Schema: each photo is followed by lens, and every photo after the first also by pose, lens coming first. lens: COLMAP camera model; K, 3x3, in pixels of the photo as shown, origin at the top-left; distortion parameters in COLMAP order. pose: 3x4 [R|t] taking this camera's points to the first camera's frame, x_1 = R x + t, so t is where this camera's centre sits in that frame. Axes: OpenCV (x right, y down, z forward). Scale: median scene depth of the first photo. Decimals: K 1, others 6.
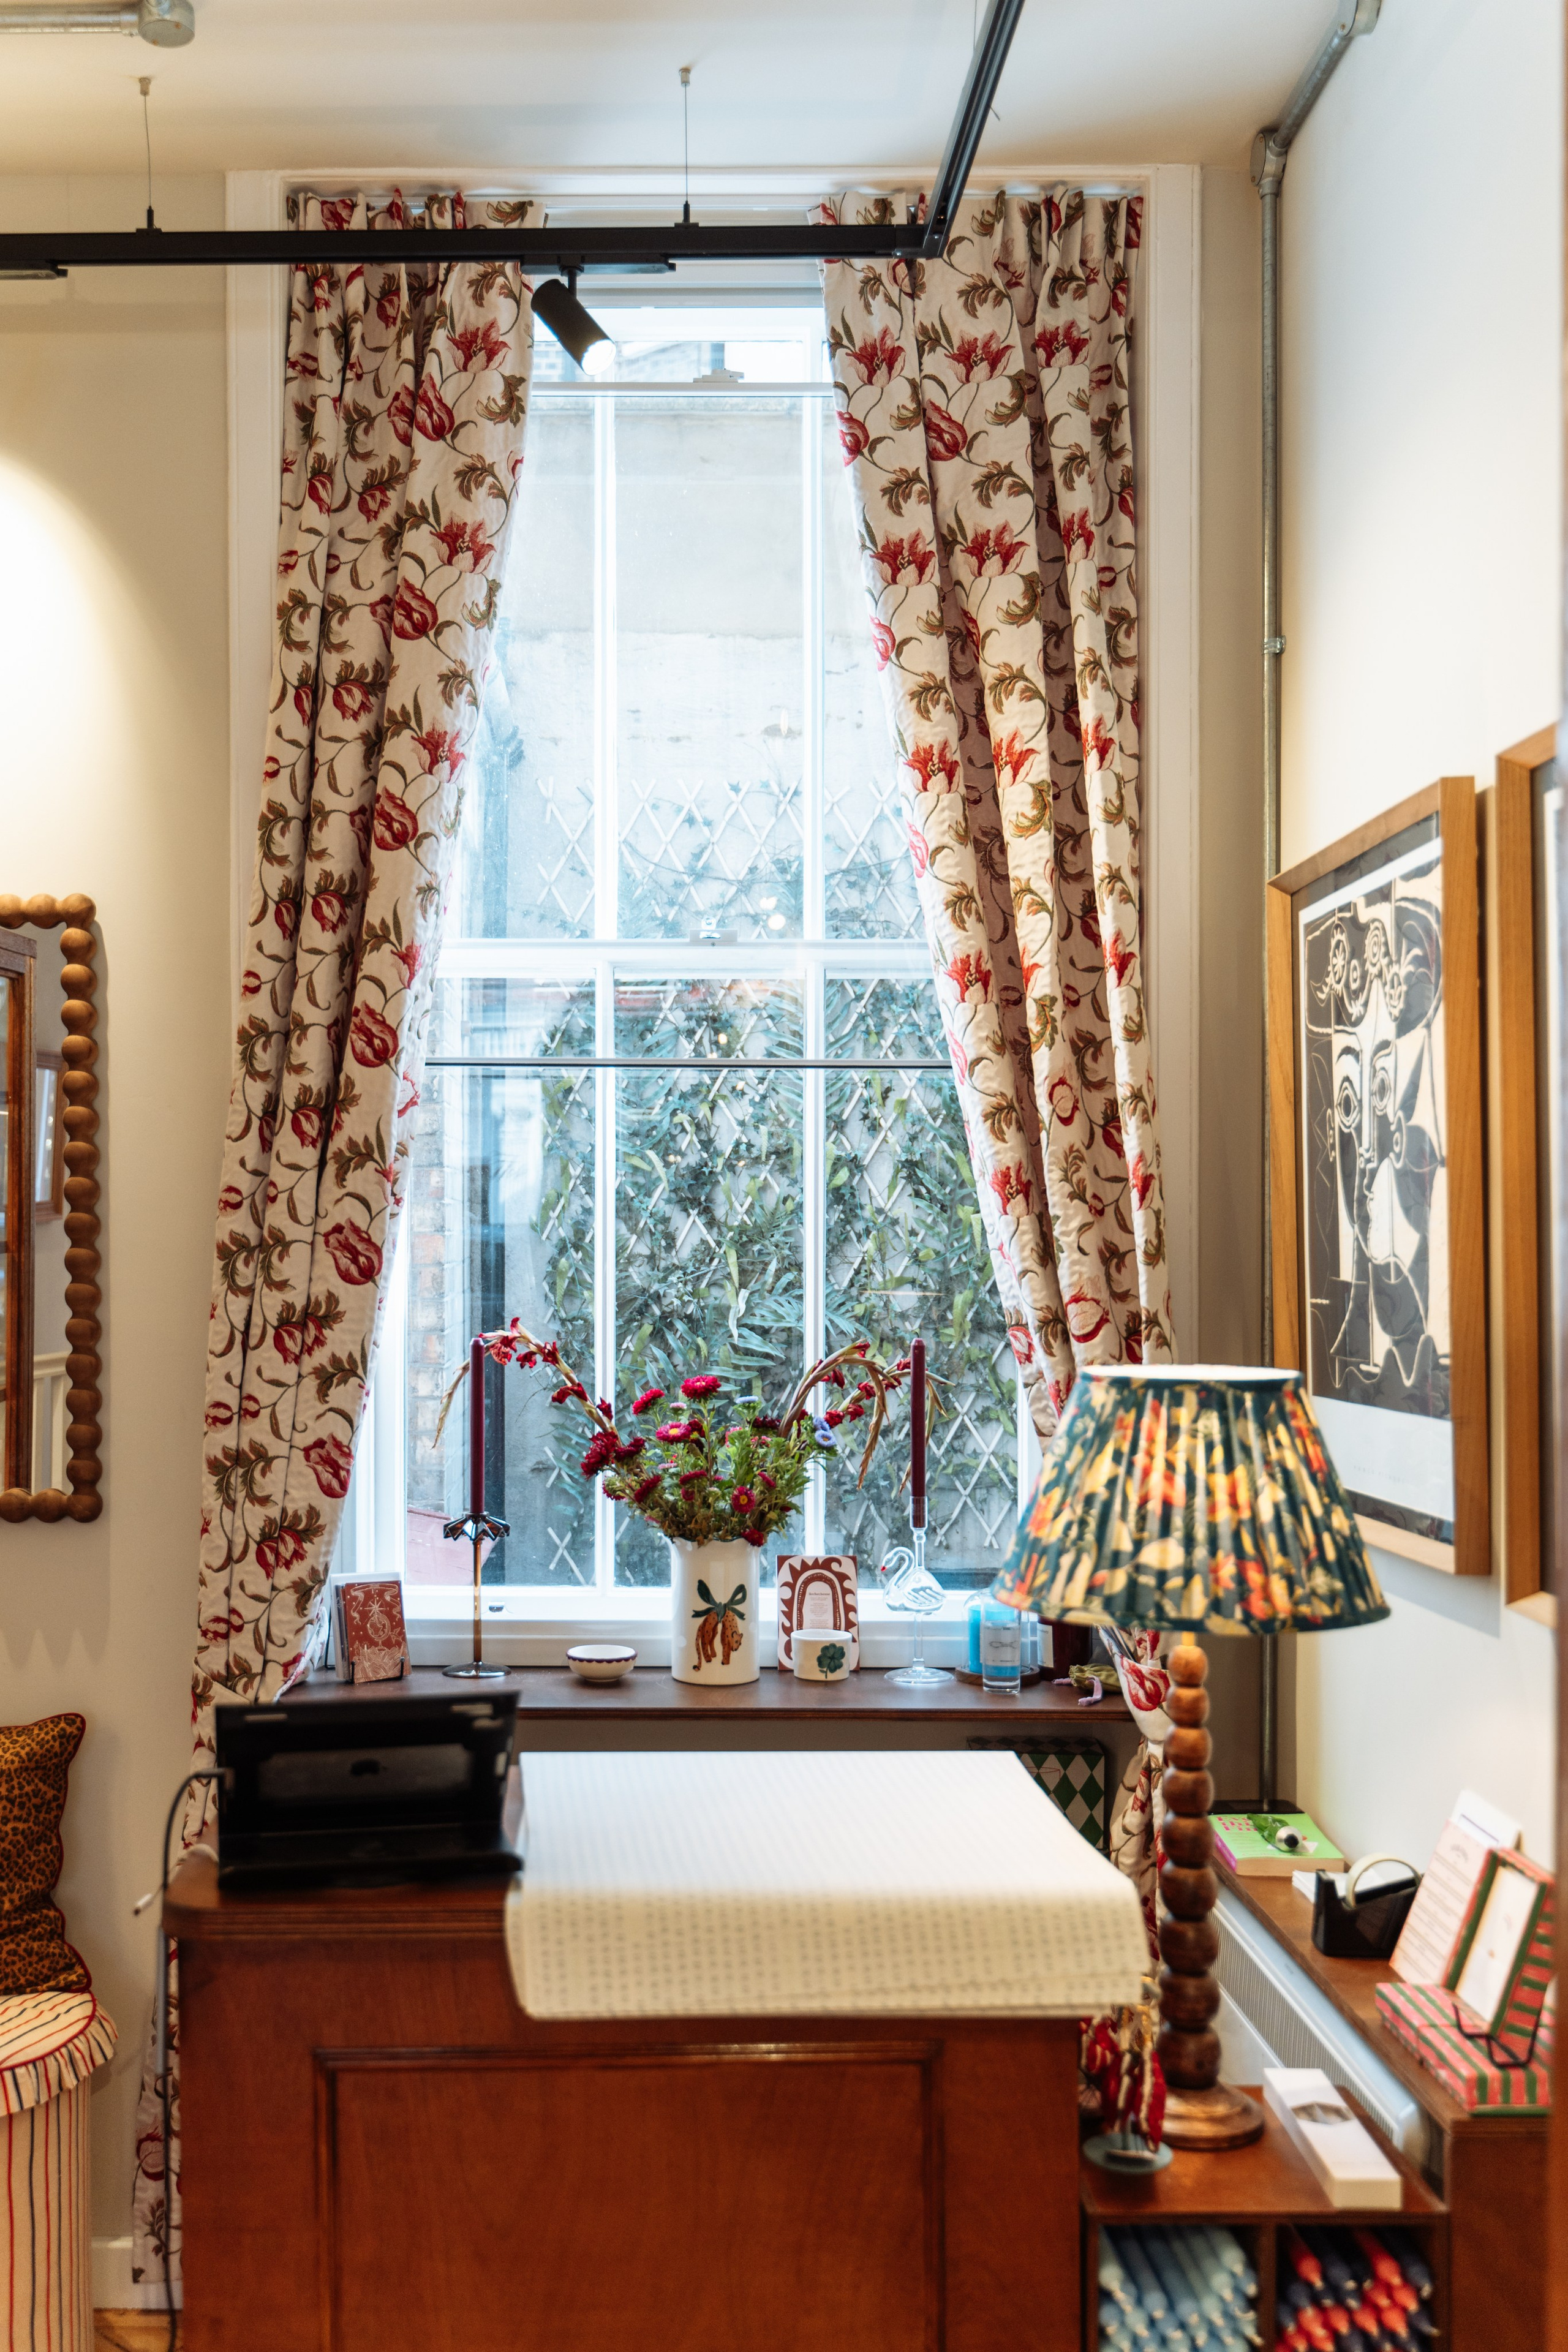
lens RADIAL K [[2144.4, 0, 676.4], [0, 2144.4, 1246.4], [0, 0, 1]] dist [-0.002121, 0.000000]
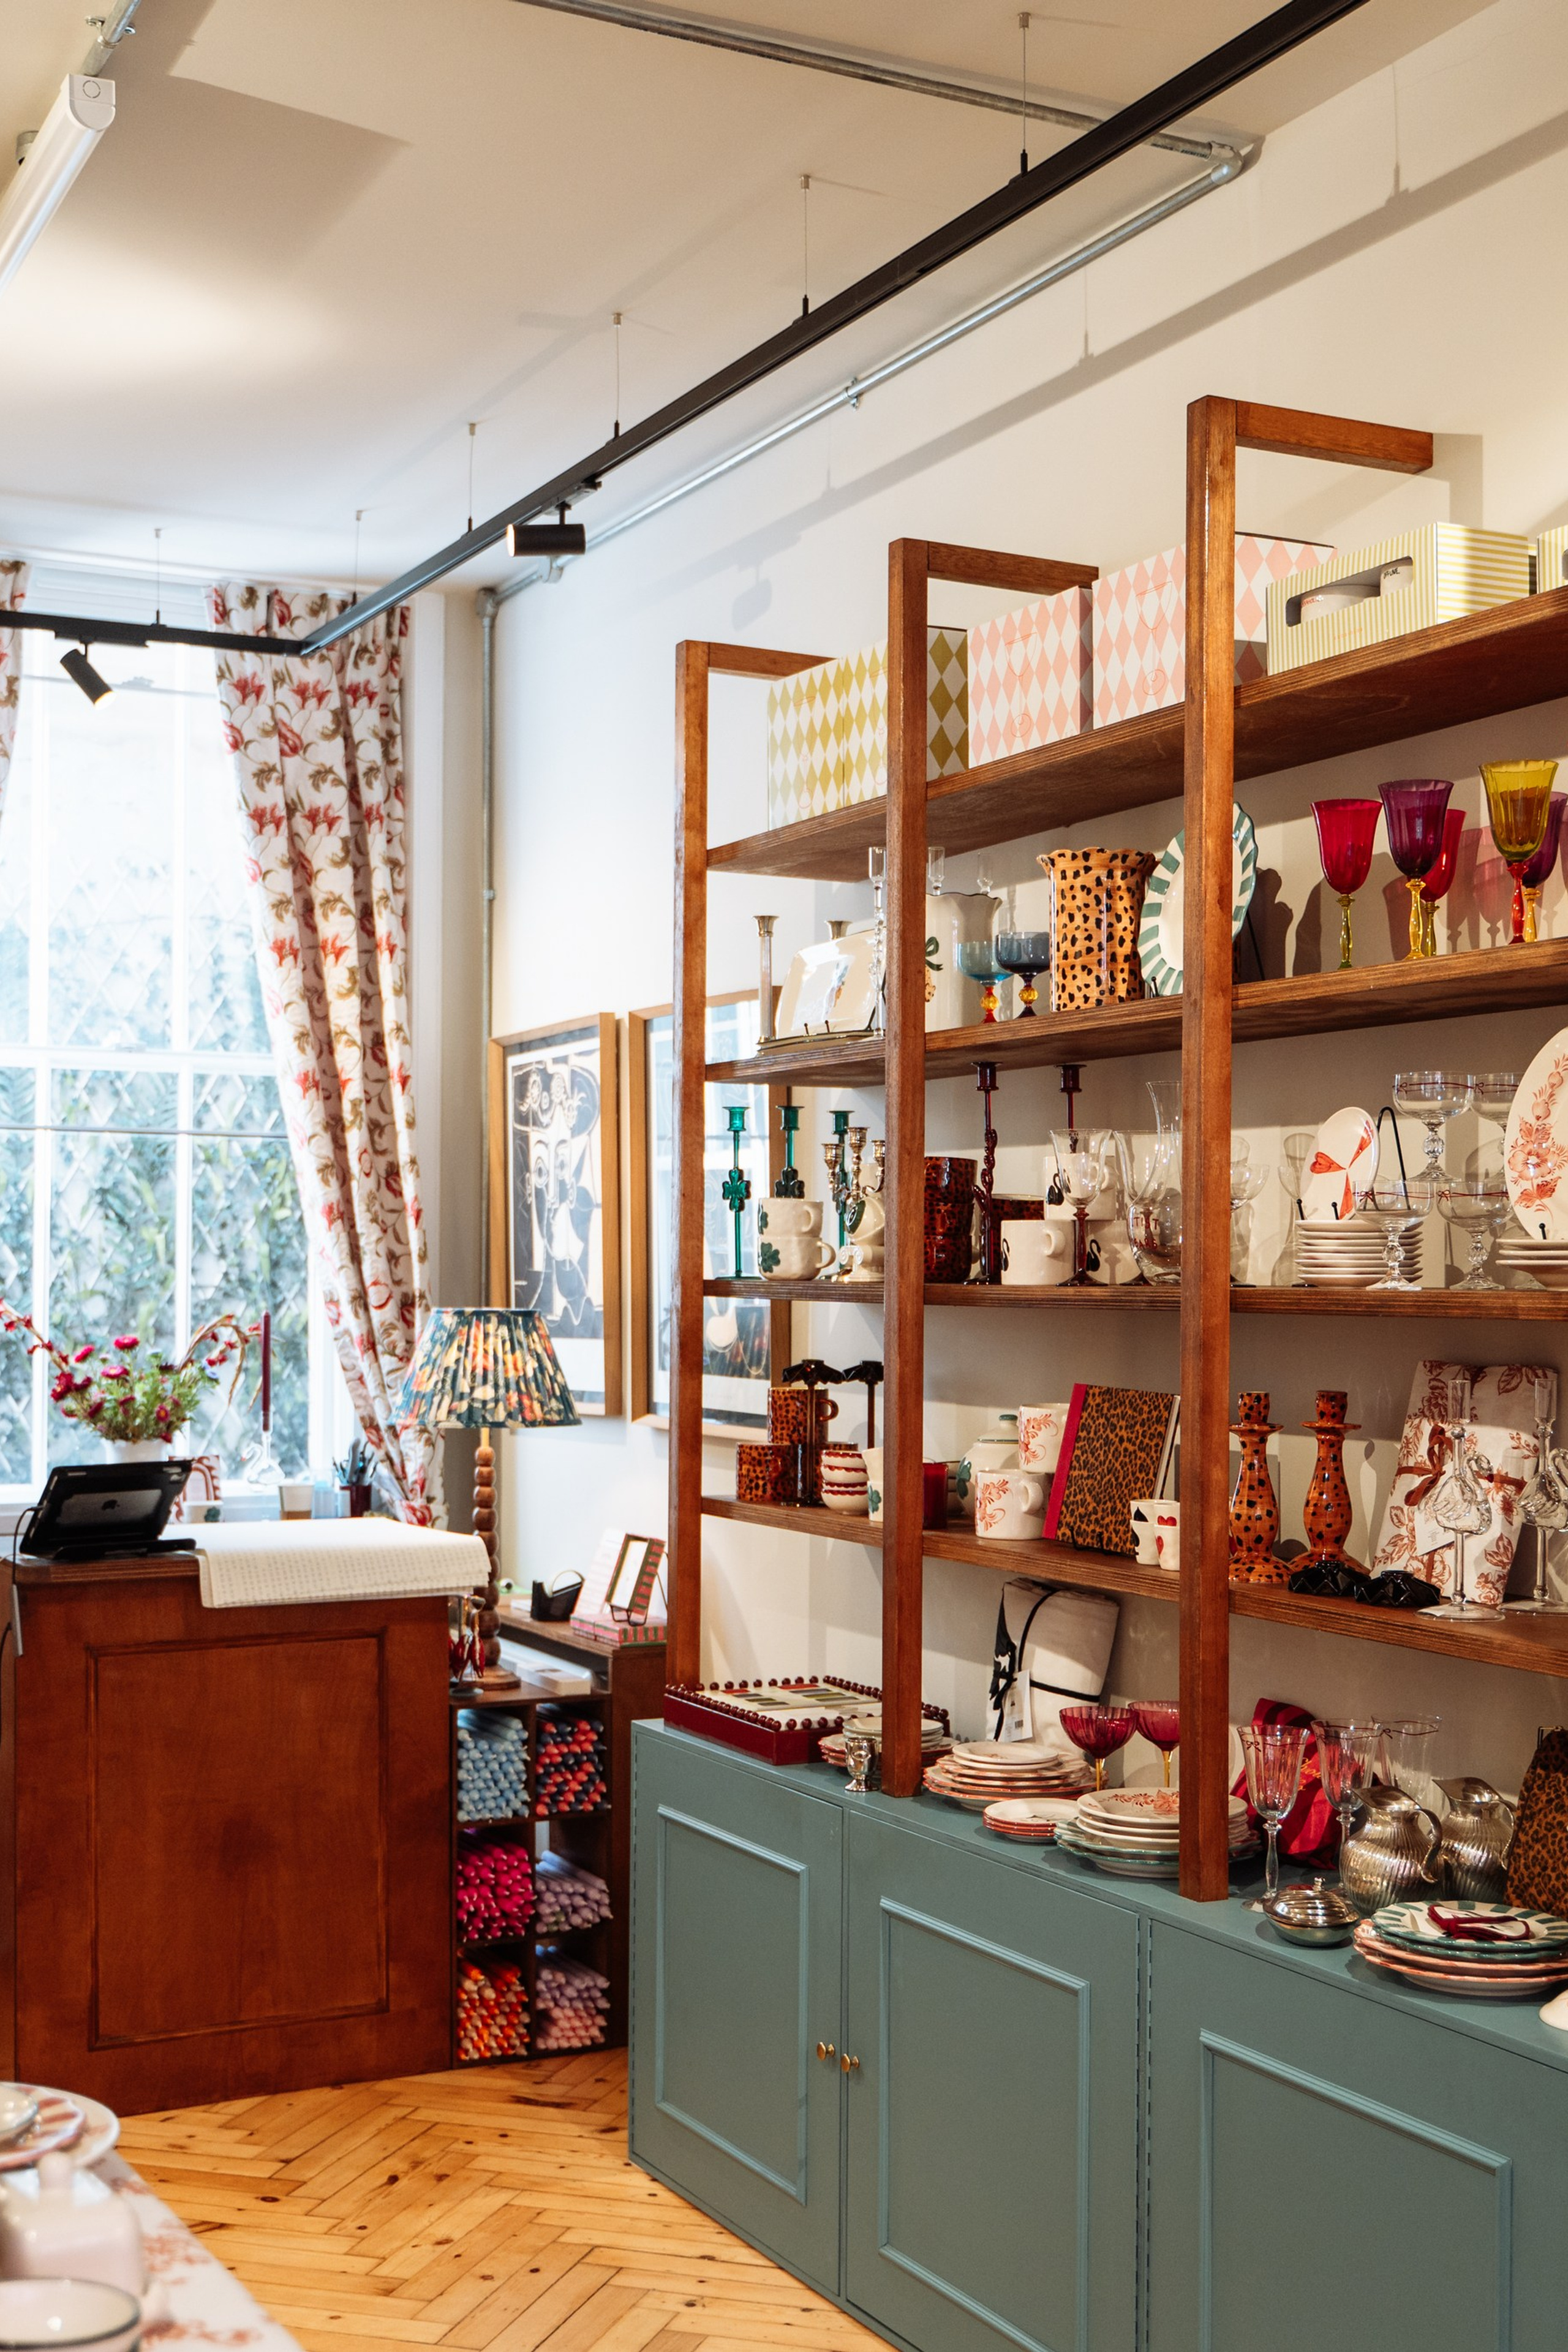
lens RADIAL K [[2802.1, 0, 778.4], [0, 2802.1, 1171.0], [0, 0, 1]] dist [0.011094, 0.000000]
pose [[0.894177, 0.019211, 0.447302, -0.486360], [-0.000739, 0.999141, -0.041434, 0.026463], [-0.447714, 0.036719, 0.893423, -1.033115]]
